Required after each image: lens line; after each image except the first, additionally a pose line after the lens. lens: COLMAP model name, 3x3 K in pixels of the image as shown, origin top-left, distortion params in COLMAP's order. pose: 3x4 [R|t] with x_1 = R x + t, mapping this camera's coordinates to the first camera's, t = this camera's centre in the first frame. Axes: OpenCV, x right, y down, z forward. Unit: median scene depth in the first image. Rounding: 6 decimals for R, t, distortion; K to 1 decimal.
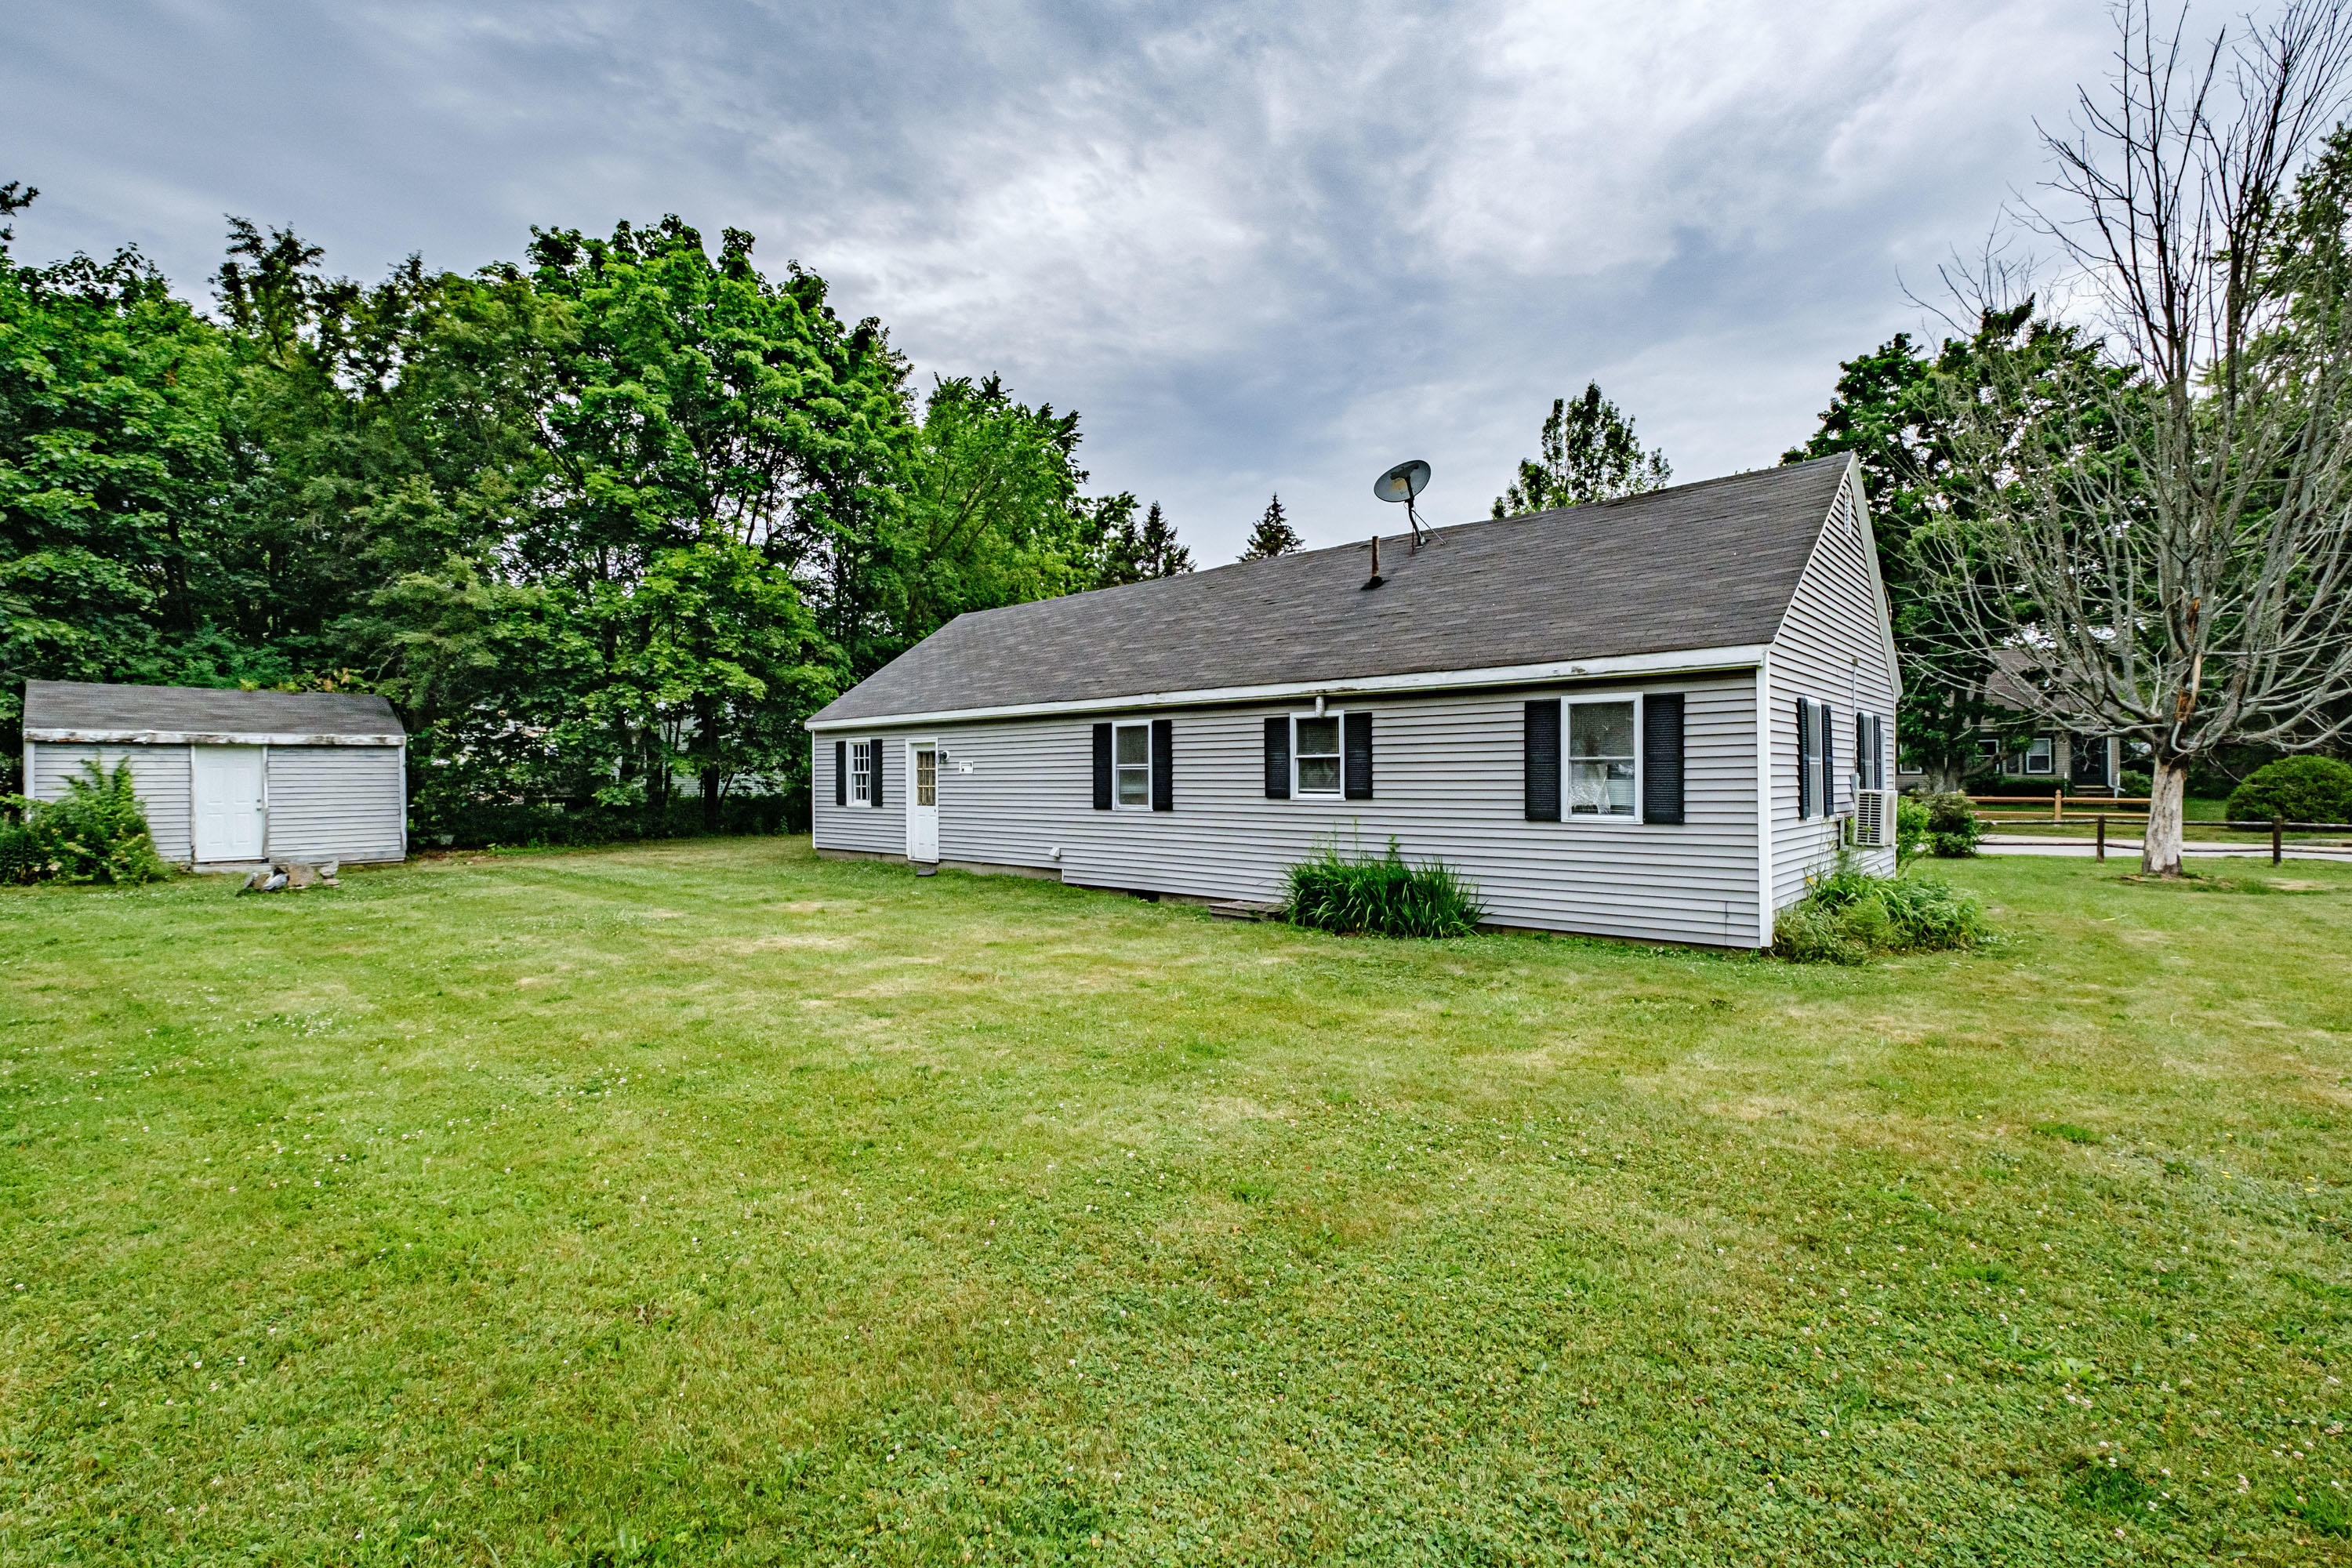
lens RADIAL K [[1031.2, 0, 1178.1], [0, 1031.2, 777.3], [0, 0, 1]] dist [-0.000079, -0.000618]
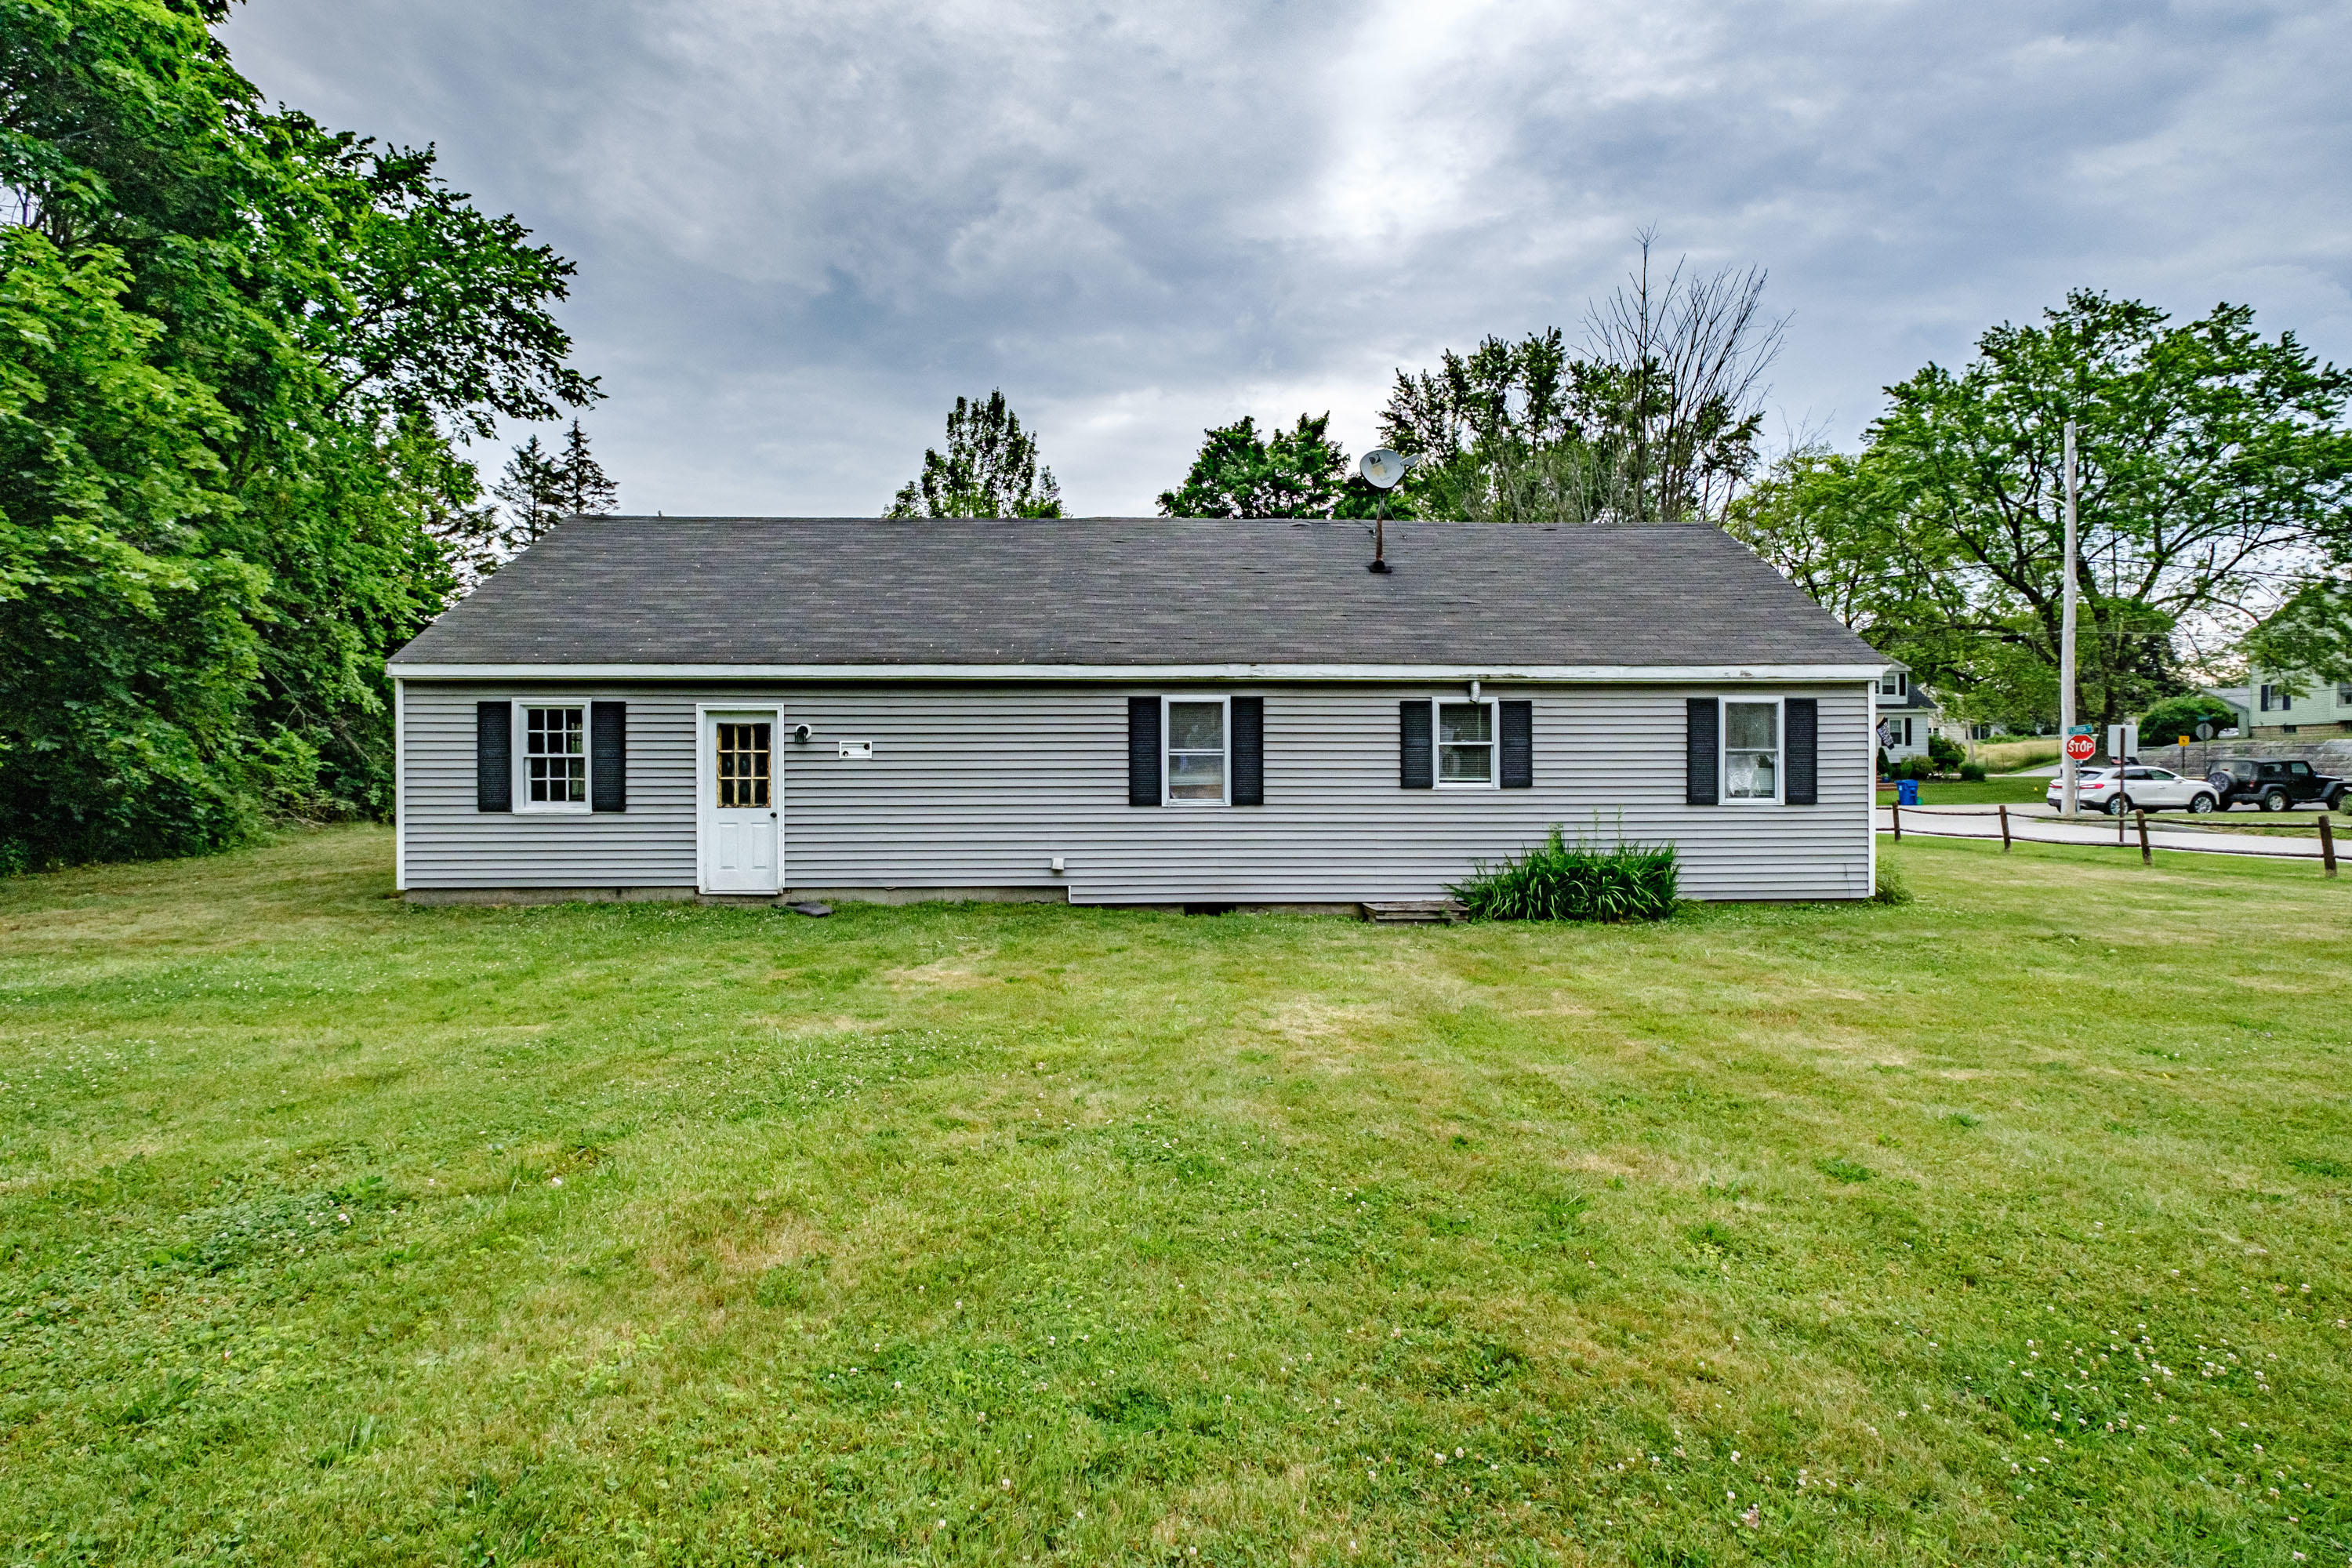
lens RADIAL K [[1018.7, 0, 1180.2], [0, 1018.7, 775.6], [0, 0, 1]] dist [0.003525, 0.000228]
pose [[0.719477, -0.002720, 0.694511, -0.460421], [-0.001774, 0.999982, 0.005755, 0.002733], [-0.694514, -0.005372, 0.719459, 0.325838]]
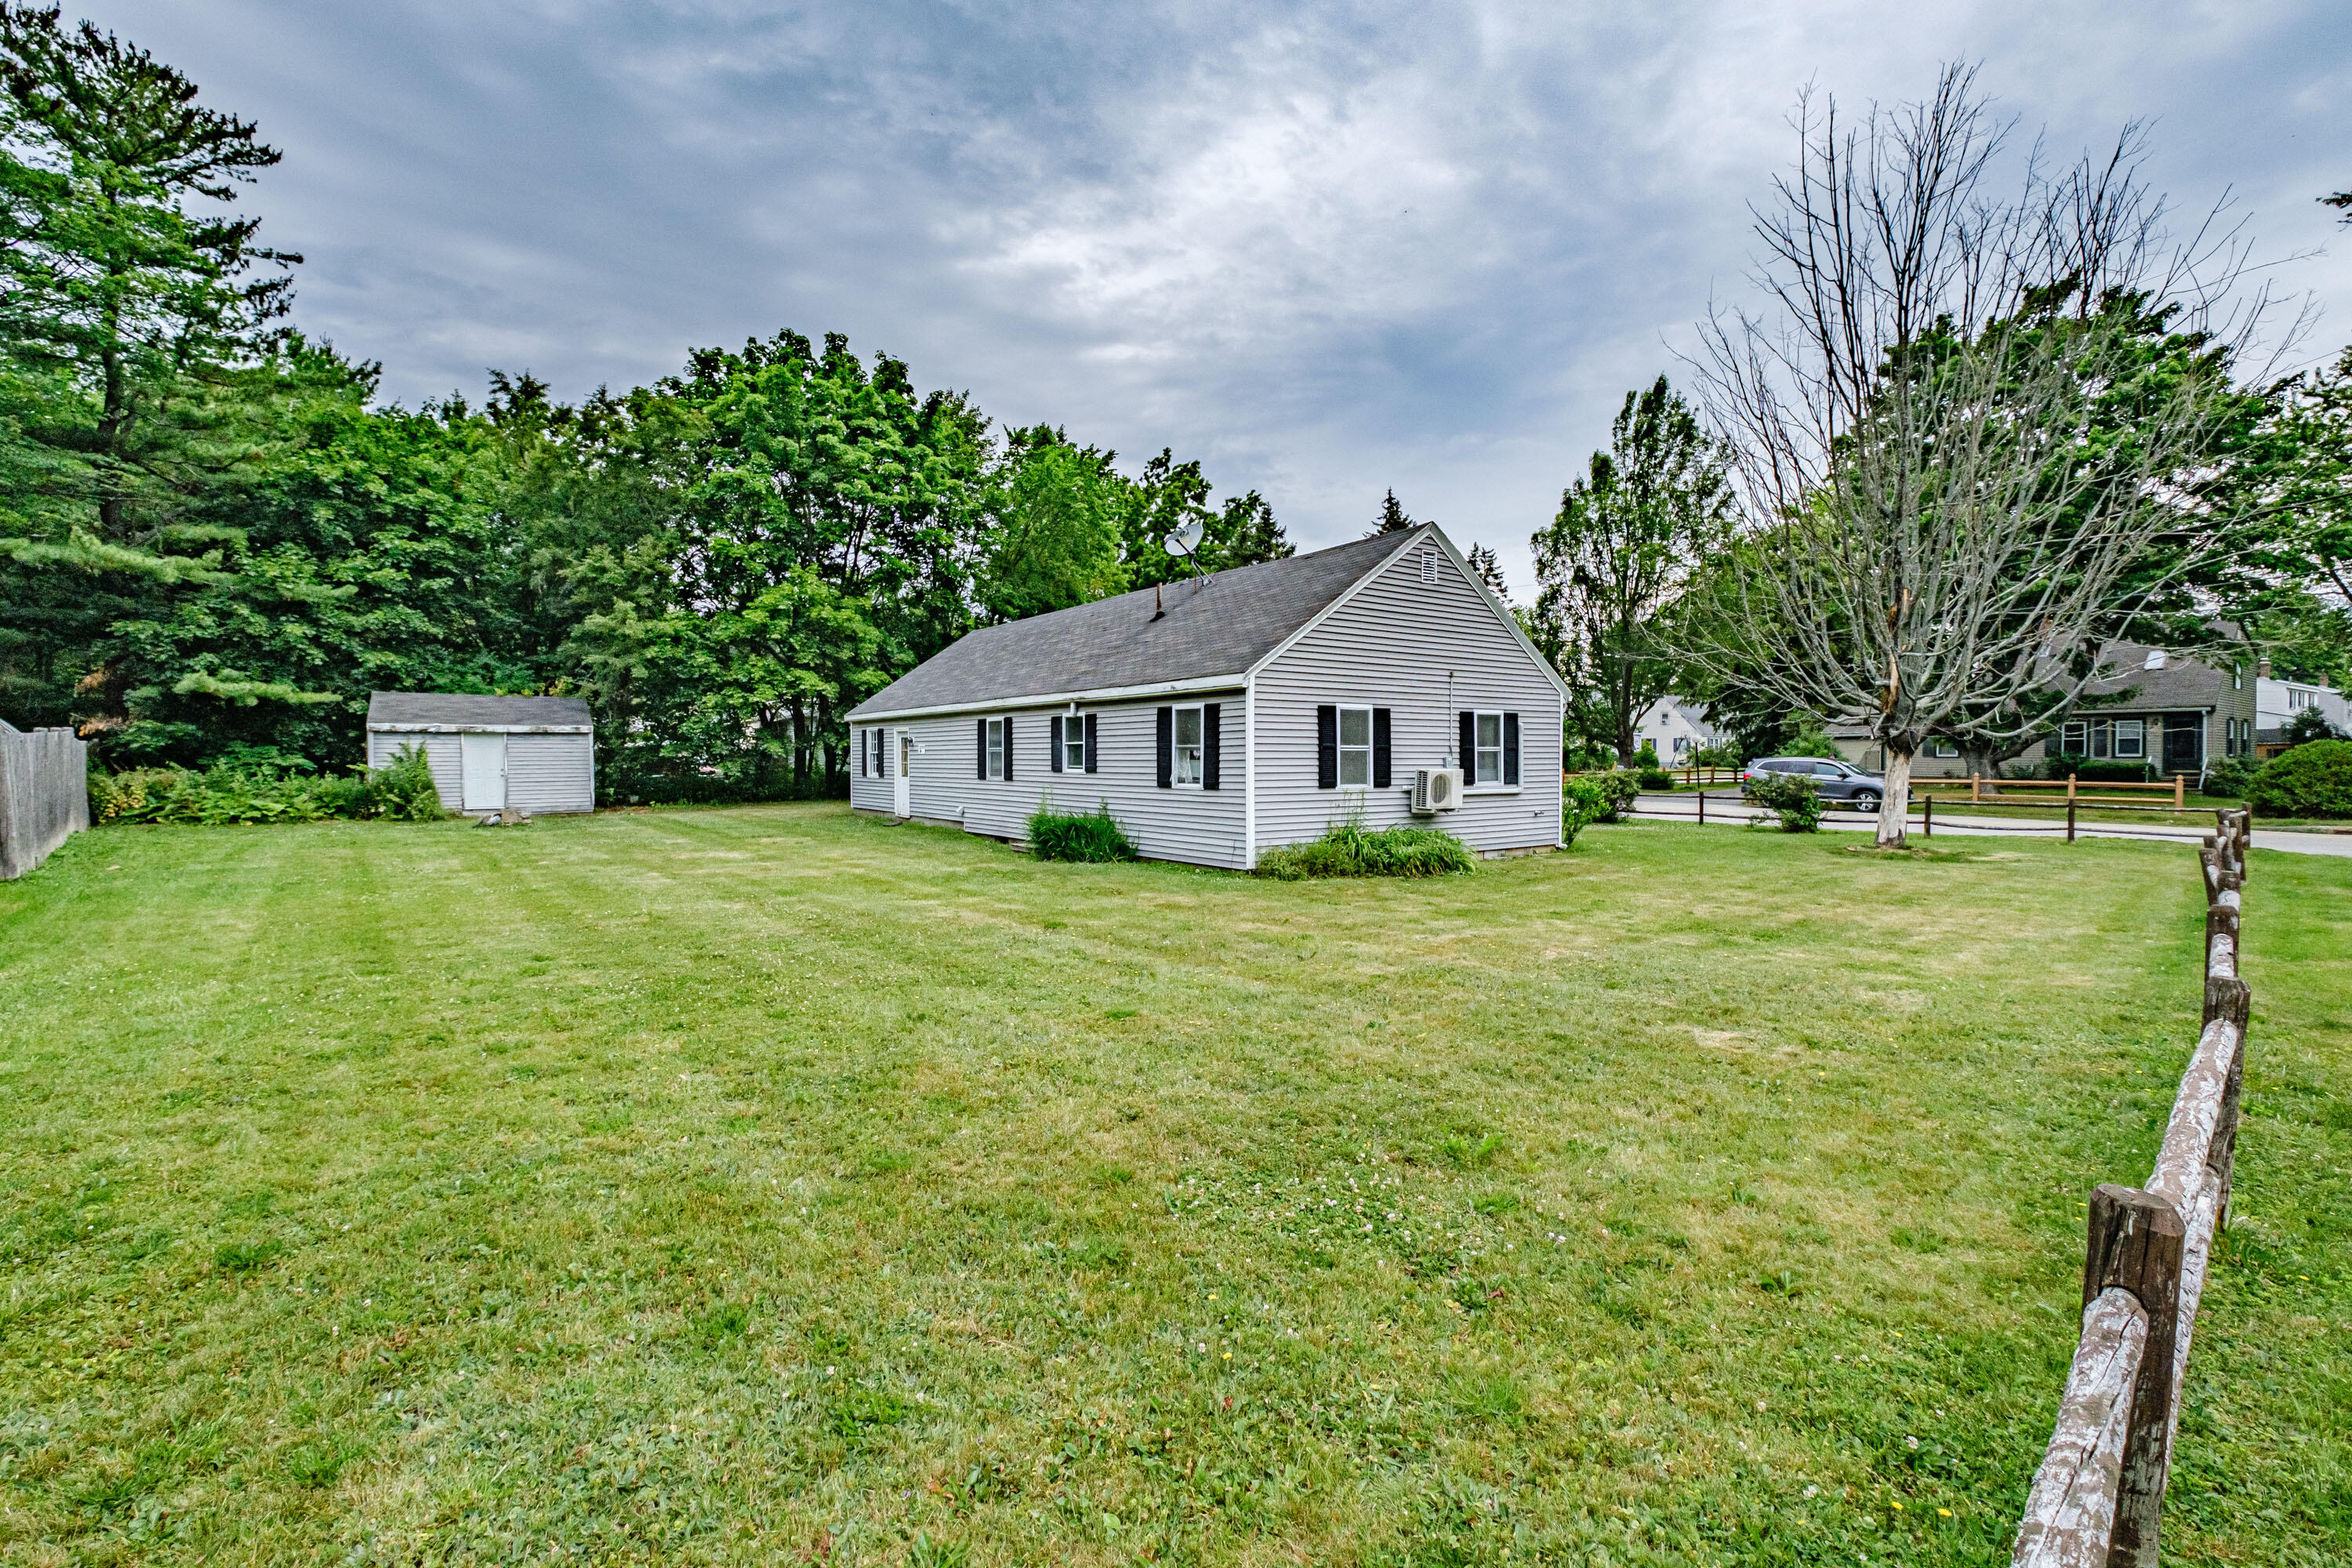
lens RADIAL K [[1018.7, 0, 1180.2], [0, 1018.7, 775.6], [0, 0, 1]] dist [0.003525, 0.000228]
pose [[0.978313, 0.008564, -0.206955, 0.375647], [-0.004653, 0.999801, 0.019376, -0.002234], [0.207080, -0.017993, 0.978159, -0.246560]]
